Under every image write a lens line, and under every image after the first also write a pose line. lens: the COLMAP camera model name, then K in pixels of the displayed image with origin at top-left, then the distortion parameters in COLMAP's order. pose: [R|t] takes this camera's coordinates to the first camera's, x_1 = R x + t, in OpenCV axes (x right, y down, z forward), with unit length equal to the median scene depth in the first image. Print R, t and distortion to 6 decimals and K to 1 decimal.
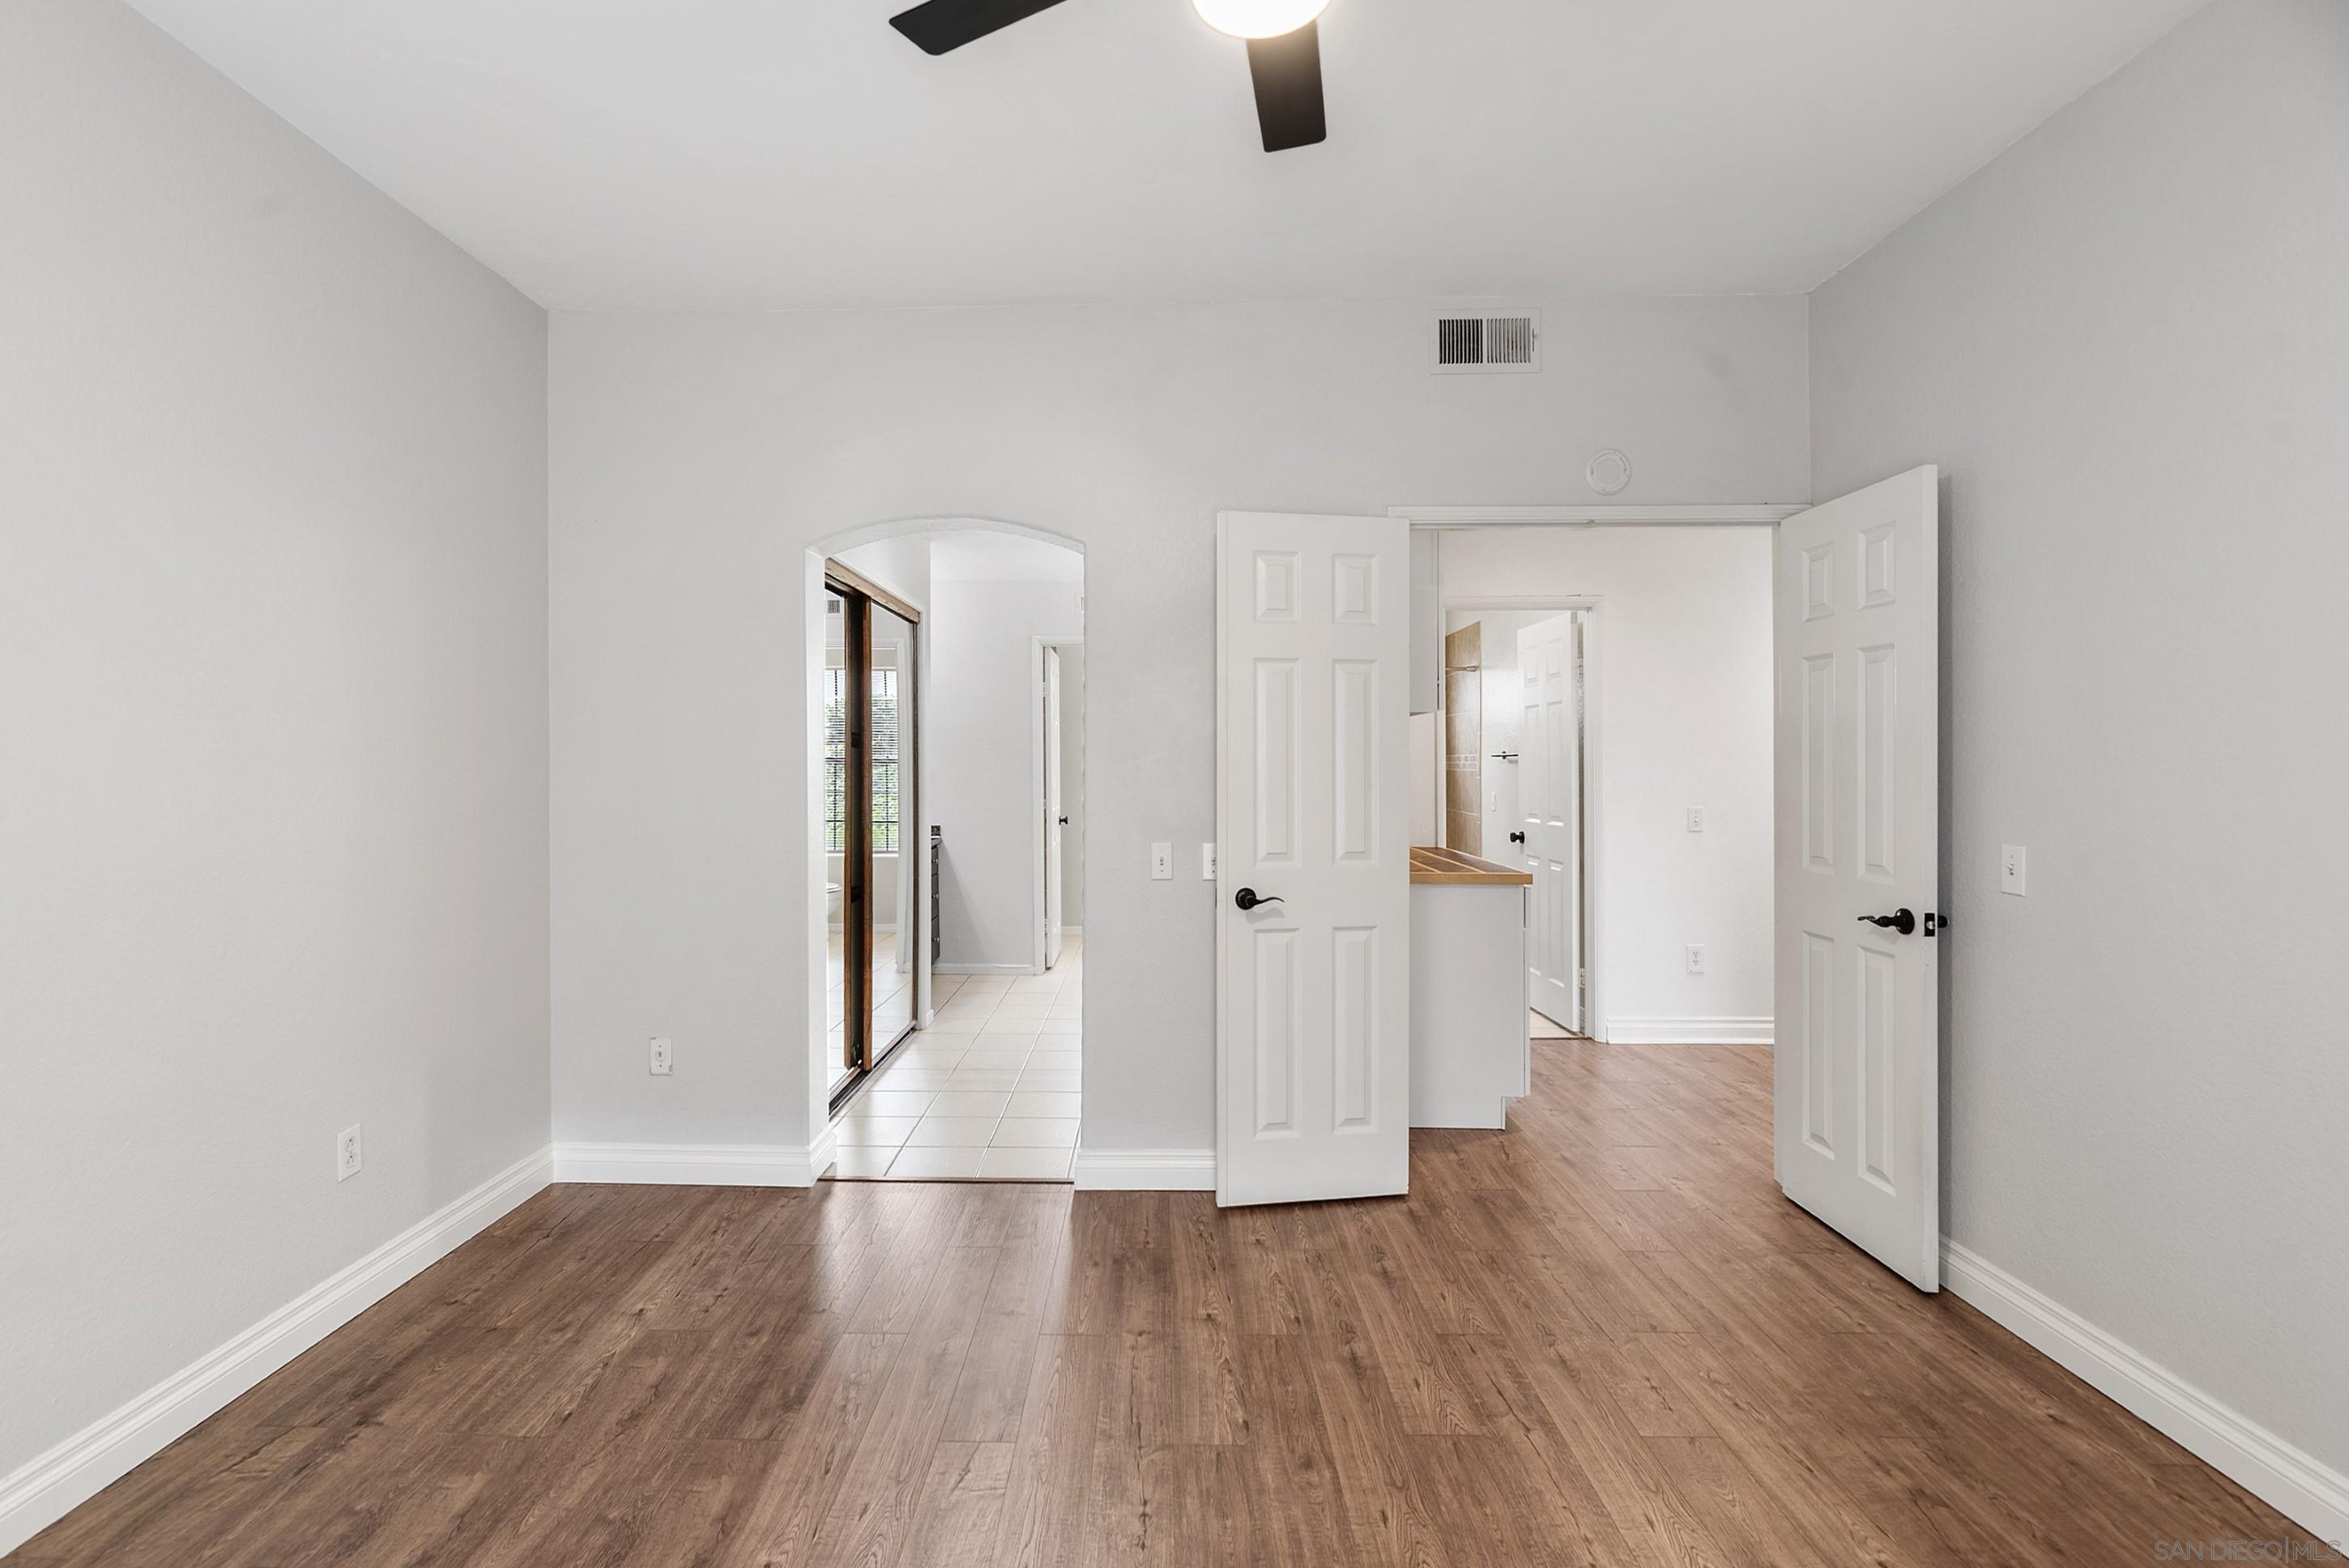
lens RADIAL K [[1108.5, 0, 1144.0], [0, 1108.5, 792.4], [0, 0, 1]] dist [0.001274, 0.000606]
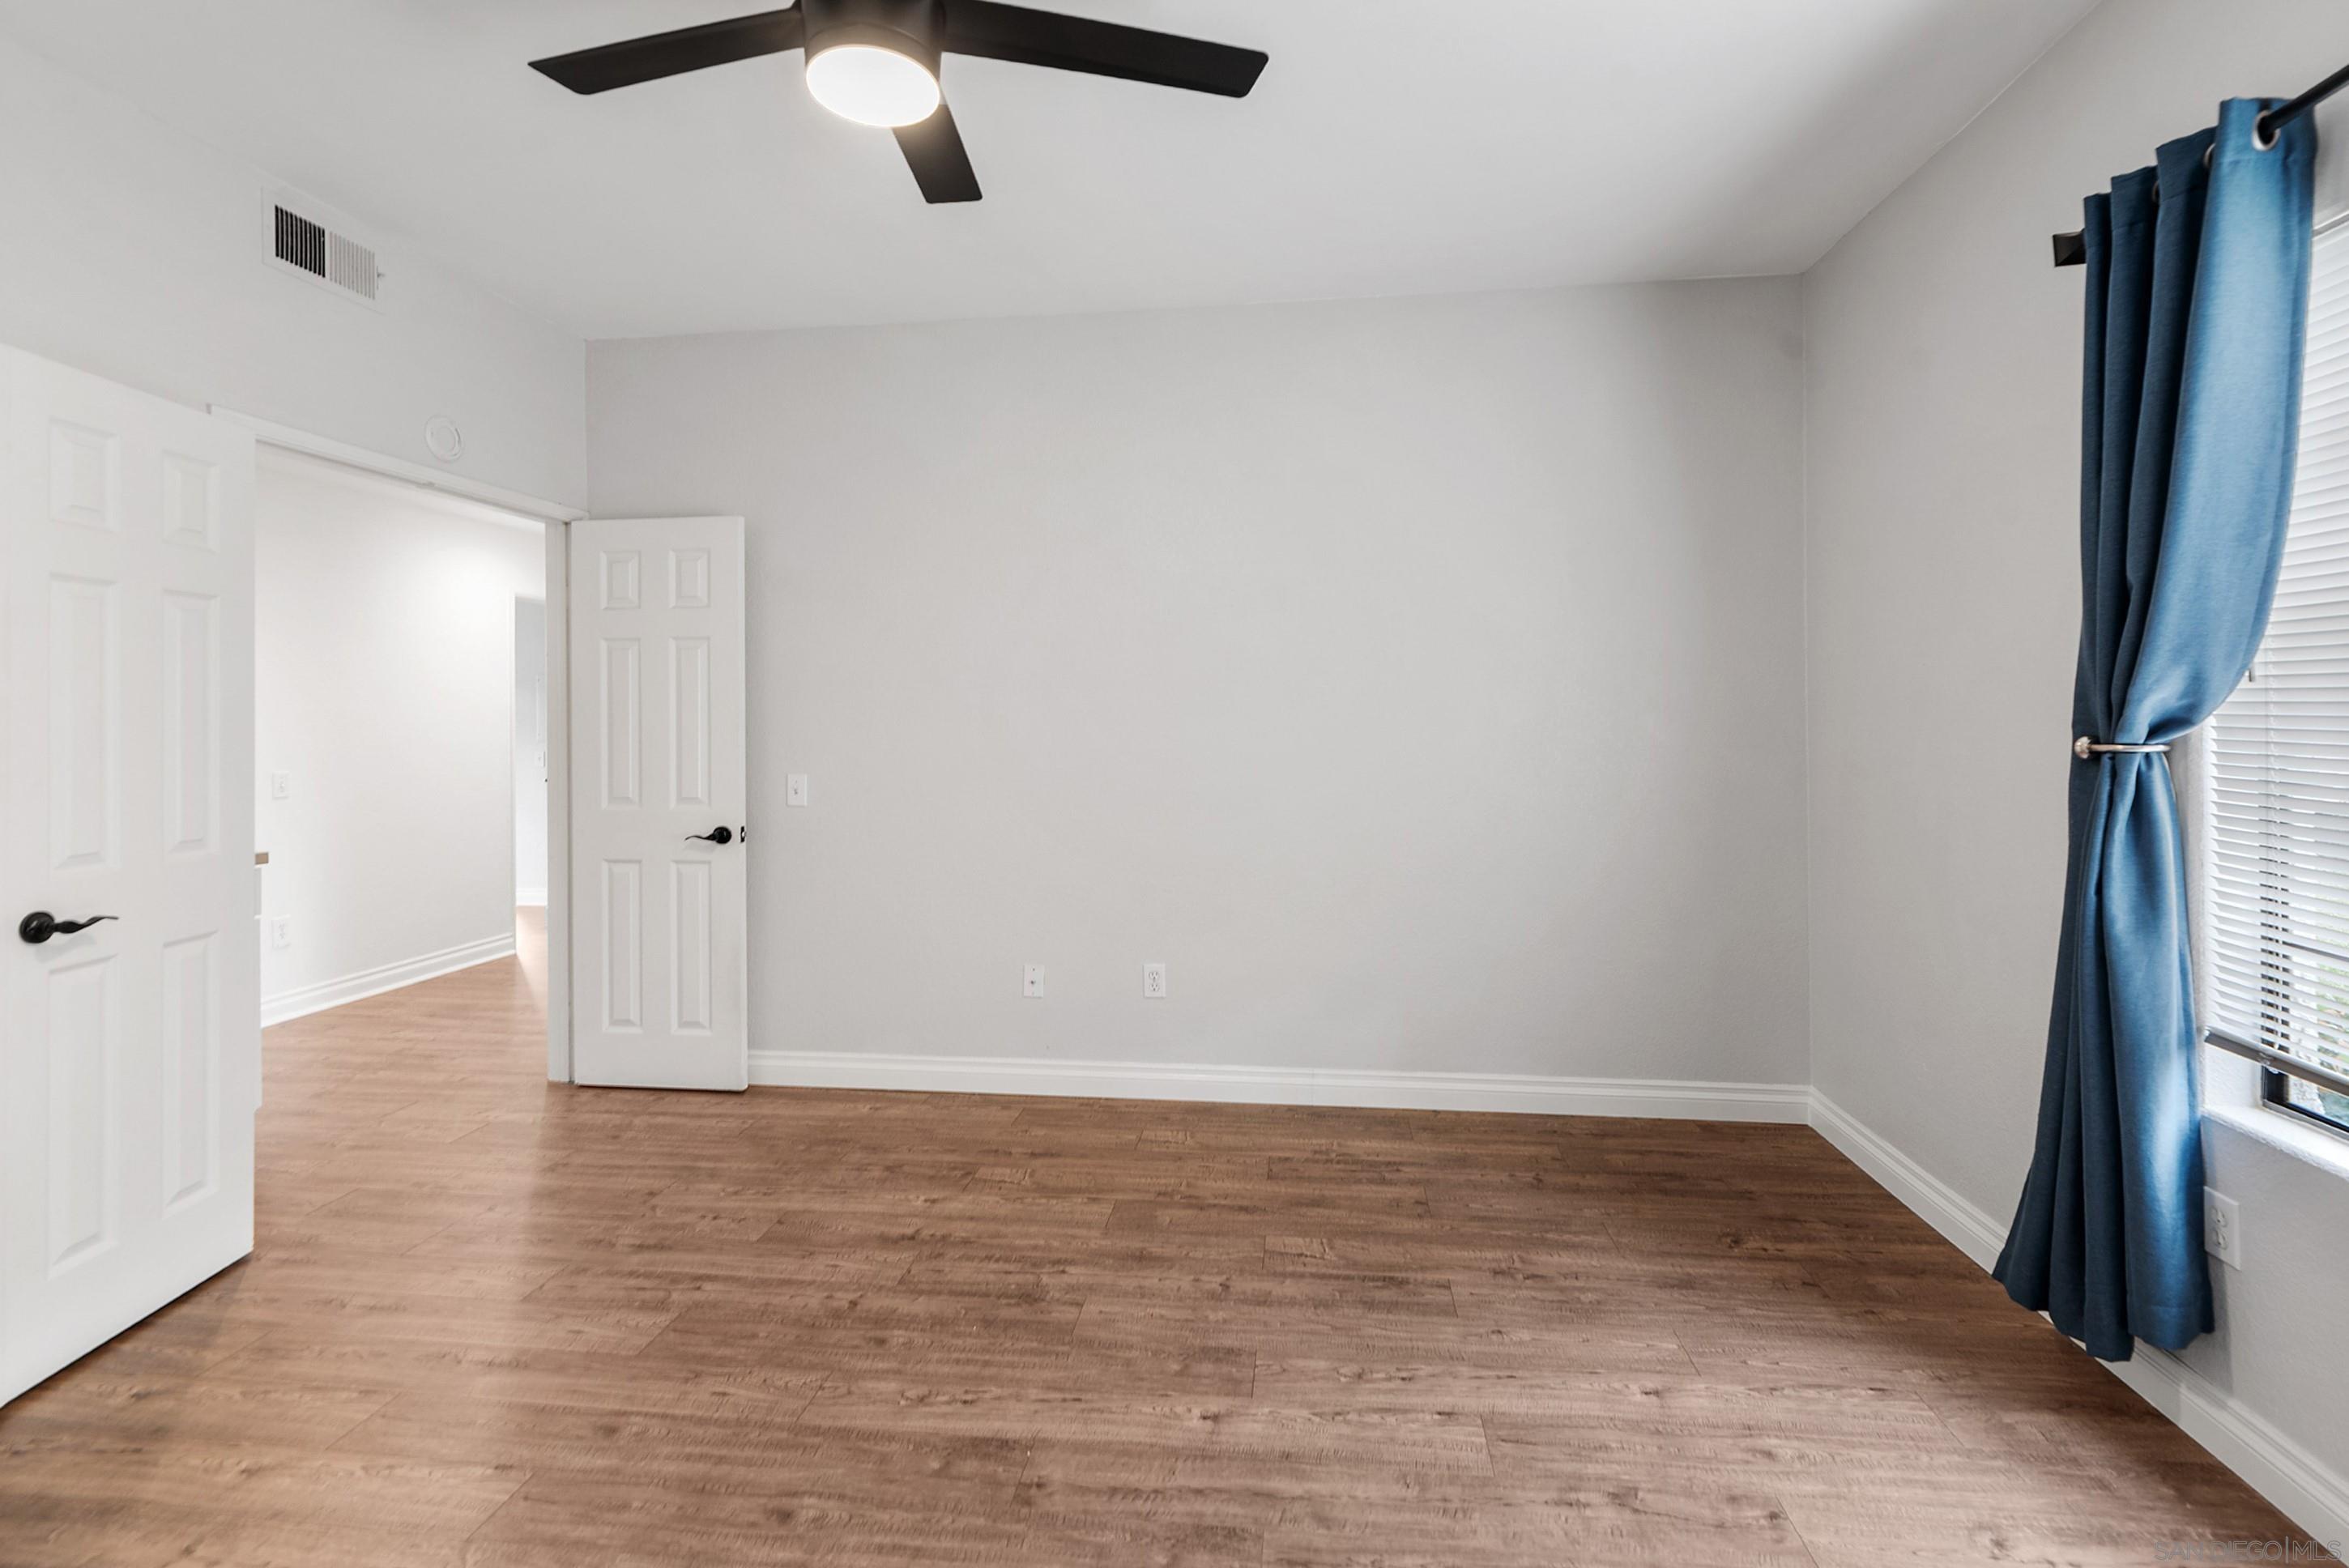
lens RADIAL K [[1054.1, 0, 1104.1], [0, 1054.1, 751.8], [0, 0, 1]] dist [0.003586, -0.002587]
pose [[0.135369, -0.030470, 0.990327, -0.573866], [0.032717, 0.999119, 0.026268, -0.008868], [-0.990255, 0.028845, 0.136247, 0.336688]]
